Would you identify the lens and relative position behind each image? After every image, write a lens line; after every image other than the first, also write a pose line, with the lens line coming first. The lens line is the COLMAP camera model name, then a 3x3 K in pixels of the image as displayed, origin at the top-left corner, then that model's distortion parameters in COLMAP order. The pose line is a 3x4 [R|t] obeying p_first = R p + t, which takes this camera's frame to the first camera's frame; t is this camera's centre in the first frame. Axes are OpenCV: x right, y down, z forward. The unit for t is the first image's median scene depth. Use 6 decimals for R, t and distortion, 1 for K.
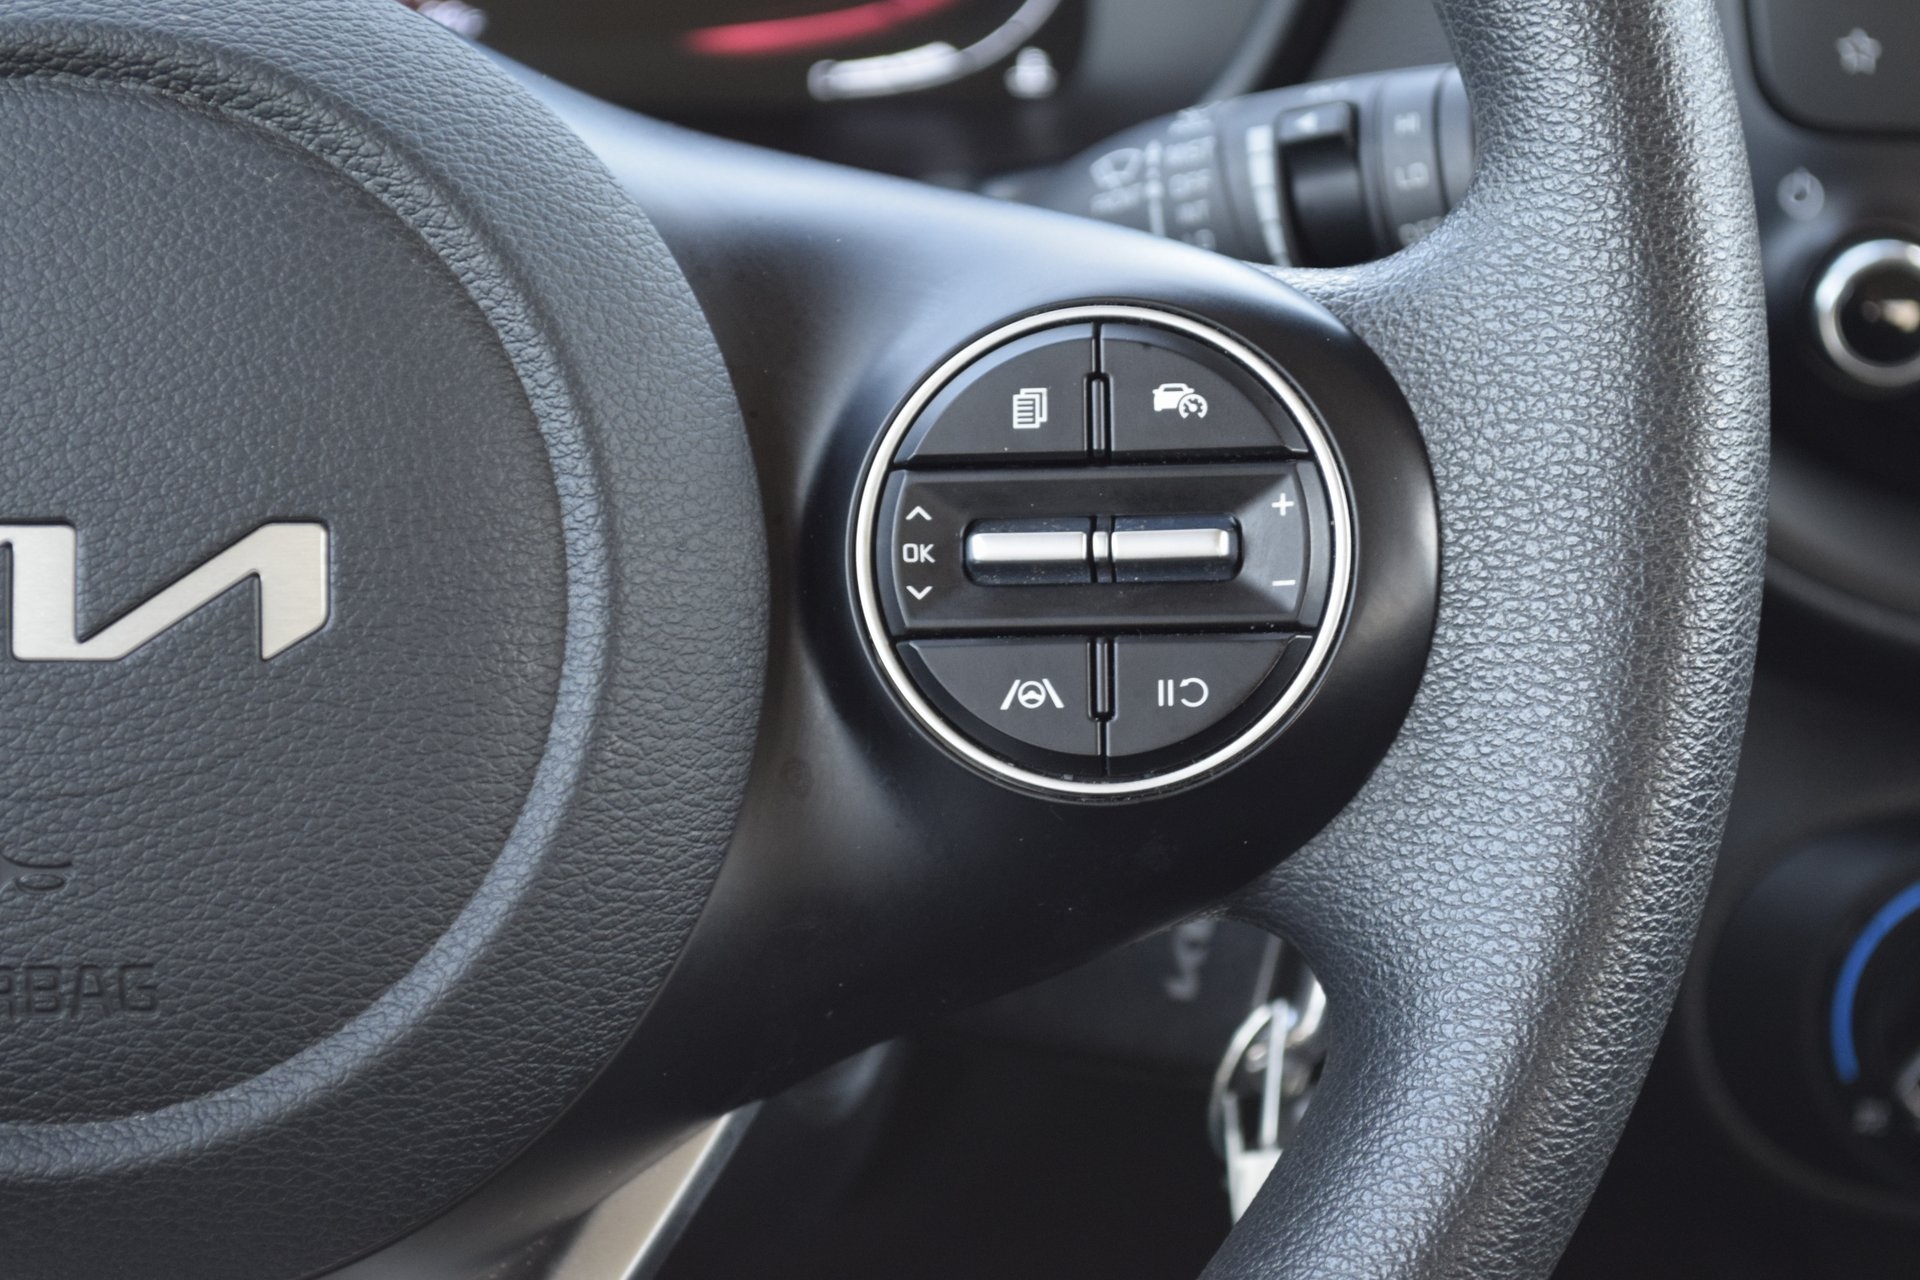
lens RADIAL K [[4318.4, 0, 955.8], [0, 4318.4, 642.6], [0, 0, 1]] dist [-0.018015, 0.000000]
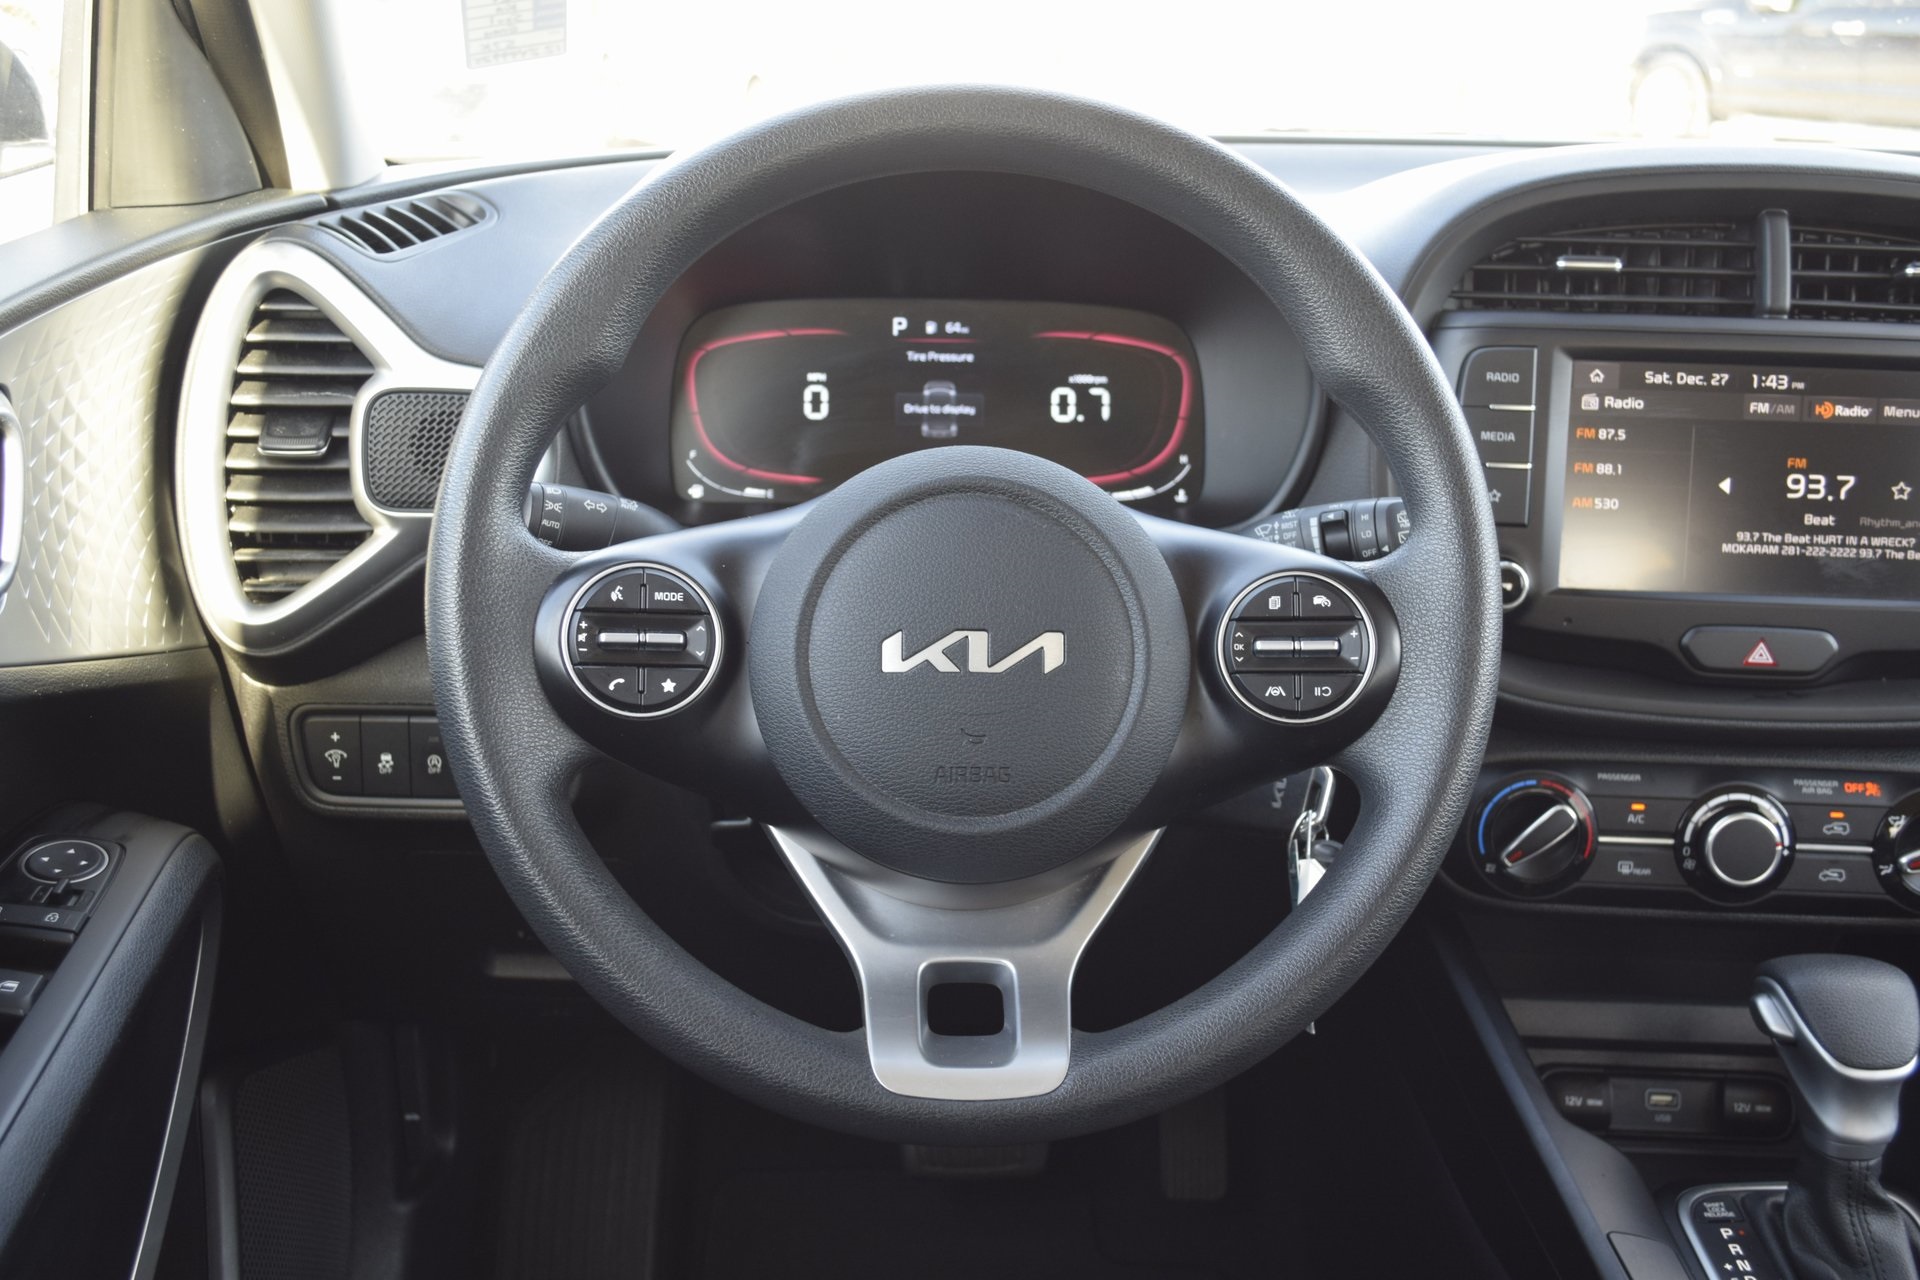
lens RADIAL K [[2021.4, 0, 964.6], [0, 2021.4, 639.3], [0, 0, 1]] dist [-0.020363, 0.000000]
pose [[0.999695, 0.020844, 0.013214, -0.231825], [-0.020051, 0.998145, -0.057491, 0.063841], [-0.014388, 0.057209, 0.998259, -0.493971]]
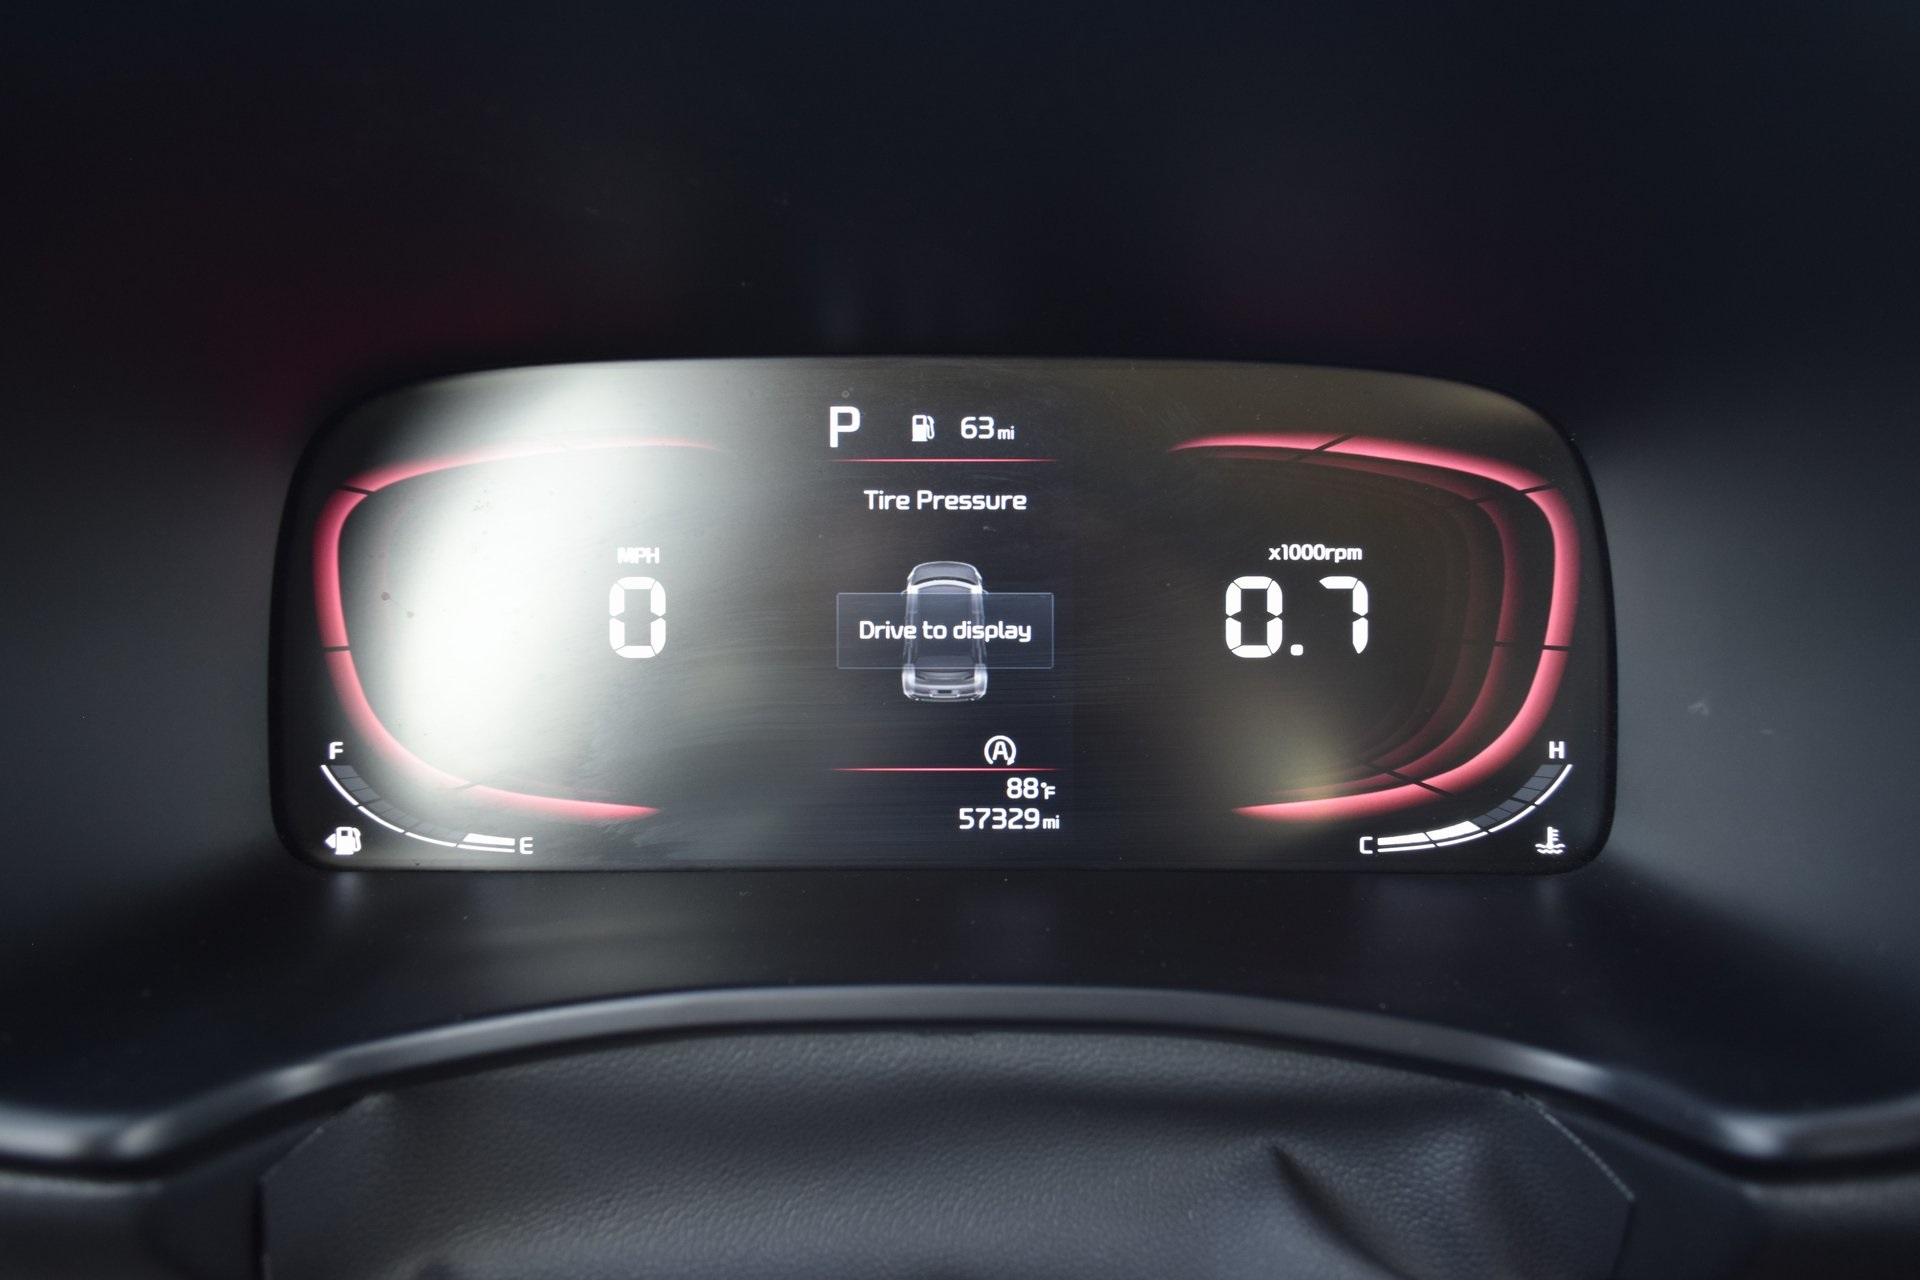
lens RADIAL K [[1462.4, 0, 953.5], [0, 1462.4, 628.9], [0, 0, 1]] dist [-0.013592, -0.010880]
pose [[0.999423, 0.014291, -0.030809, -0.211794], [-0.015934, 0.998428, -0.053743, -0.276696], [0.029993, 0.054203, 0.998079, 1.040301]]
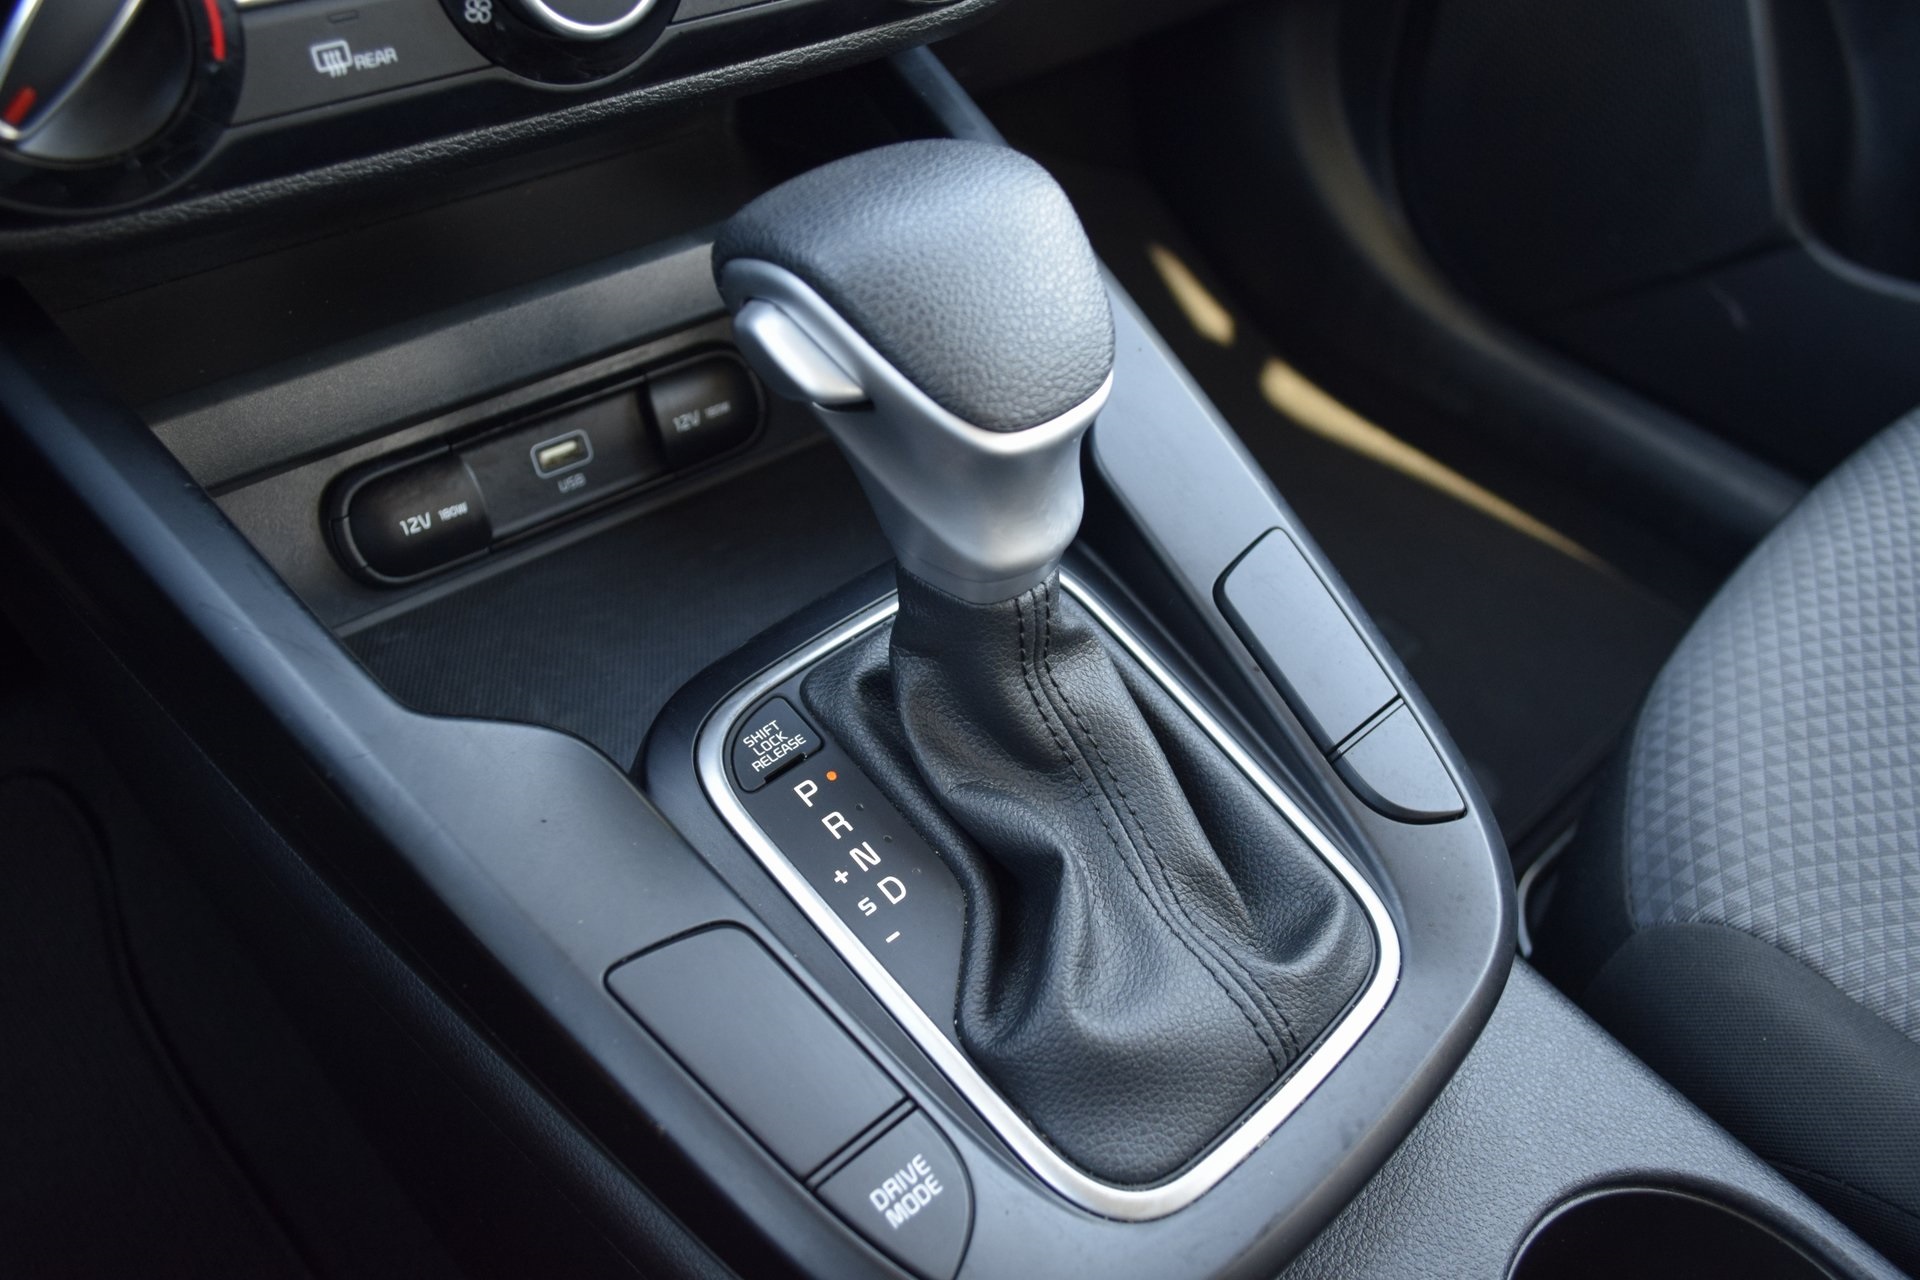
lens RADIAL K [[1462.4, 0, 960.4], [0, 1462.4, 637.8], [0, 0, 1]] dist [-0.013592, -0.010880]
pose [[0.758761, -0.431032, 0.488358, 0.258756], [0.173687, 0.856479, 0.486084, 0.120924], [-0.627786, -0.284000, 0.724727, 0.854619]]
